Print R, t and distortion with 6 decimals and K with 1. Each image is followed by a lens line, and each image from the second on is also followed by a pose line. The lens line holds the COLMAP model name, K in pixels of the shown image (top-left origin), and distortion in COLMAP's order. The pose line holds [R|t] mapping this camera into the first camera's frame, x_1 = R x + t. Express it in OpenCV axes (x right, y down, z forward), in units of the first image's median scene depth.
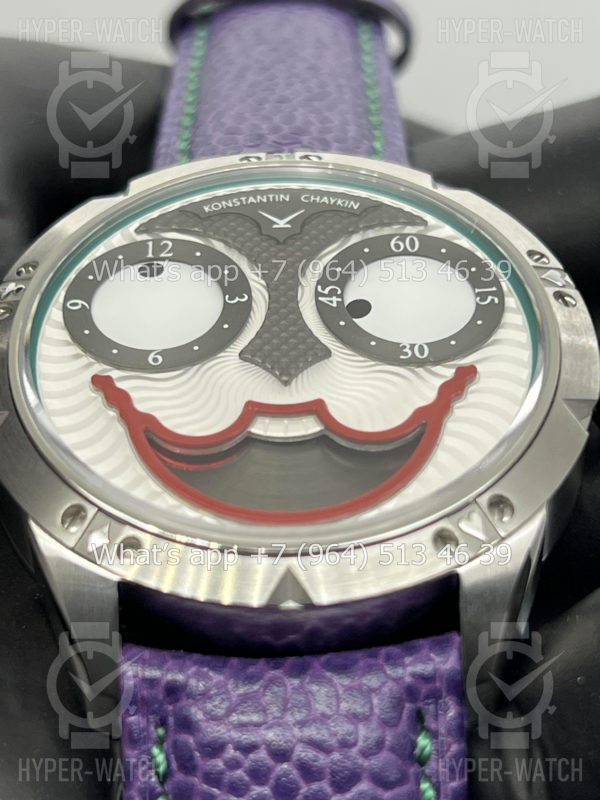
lens RADIAL K [[1837.0, 0, 299.8], [0, 1837.0, 398.6], [0, 0, 1]] dist [0.168801, 0.000000]
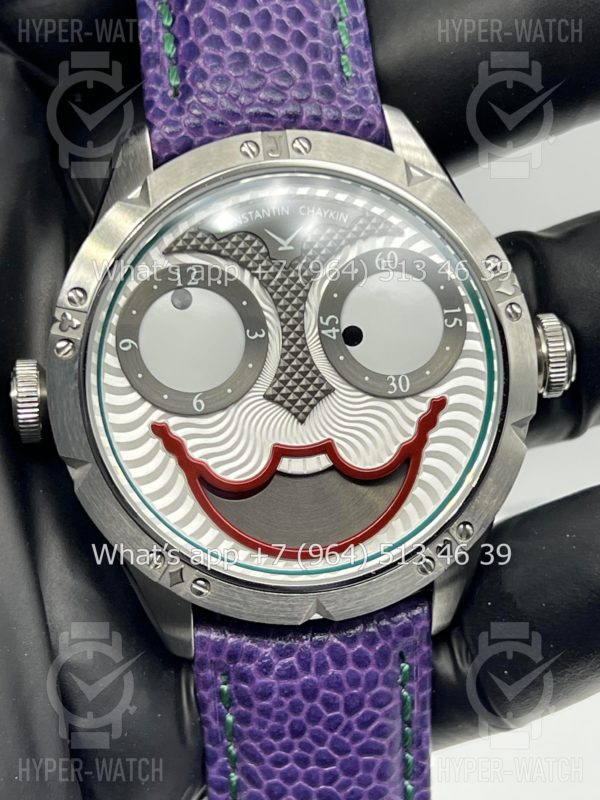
lens RADIAL K [[1837.0, 0, 296.8], [0, 1837.0, 399.1], [0, 0, 1]] dist [0.168801, 0.000000]
pose [[0.990852, -0.065790, 0.117831, -0.156754], [-0.026793, 0.759844, 0.649554, -0.831218], [-0.132267, -0.646768, 0.751130, 0.033729]]
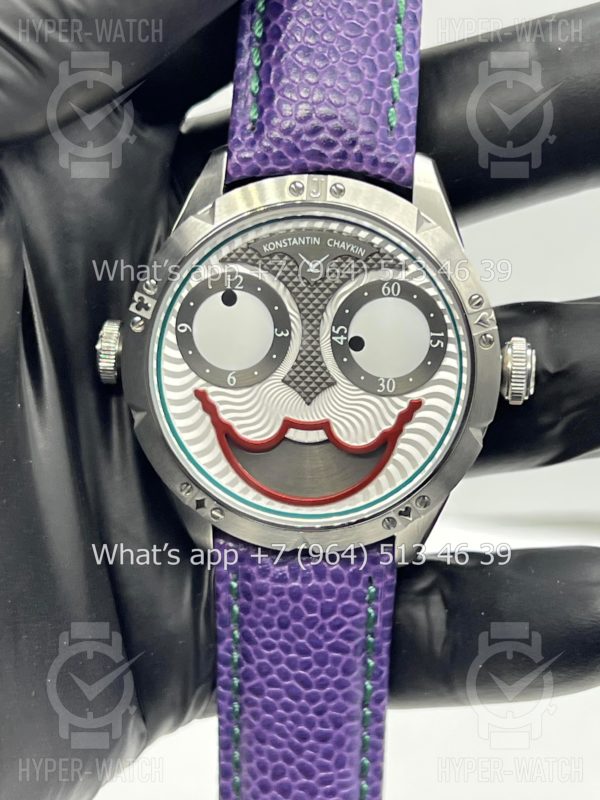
lens RADIAL K [[1837.0, 0, 291.0], [0, 1837.0, 379.2], [0, 0, 1]] dist [0.168801, 0.000000]
pose [[0.996933, 0.066630, -0.041051, 0.042861], [-0.010189, 0.630581, 0.776057, -1.285393], [0.077594, -0.773258, 0.629326, -0.047815]]
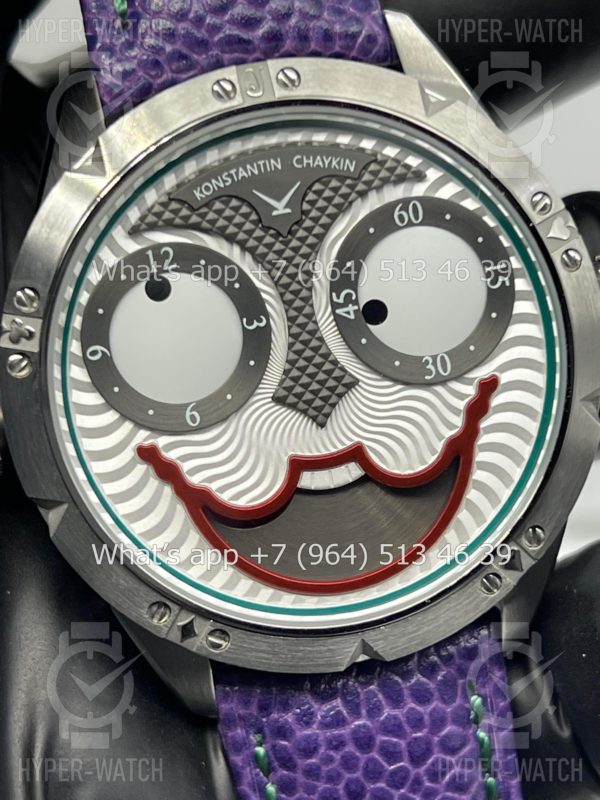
lens RADIAL K [[1837.0, 0, 301.7], [0, 1837.0, 388.6], [0, 0, 1]] dist [0.168801, 0.000000]
pose [[0.979687, -0.170926, 0.104871, -0.120371], [0.045668, 0.699384, 0.713286, -0.741155], [-0.195264, -0.694007, 0.692983, 0.279587]]
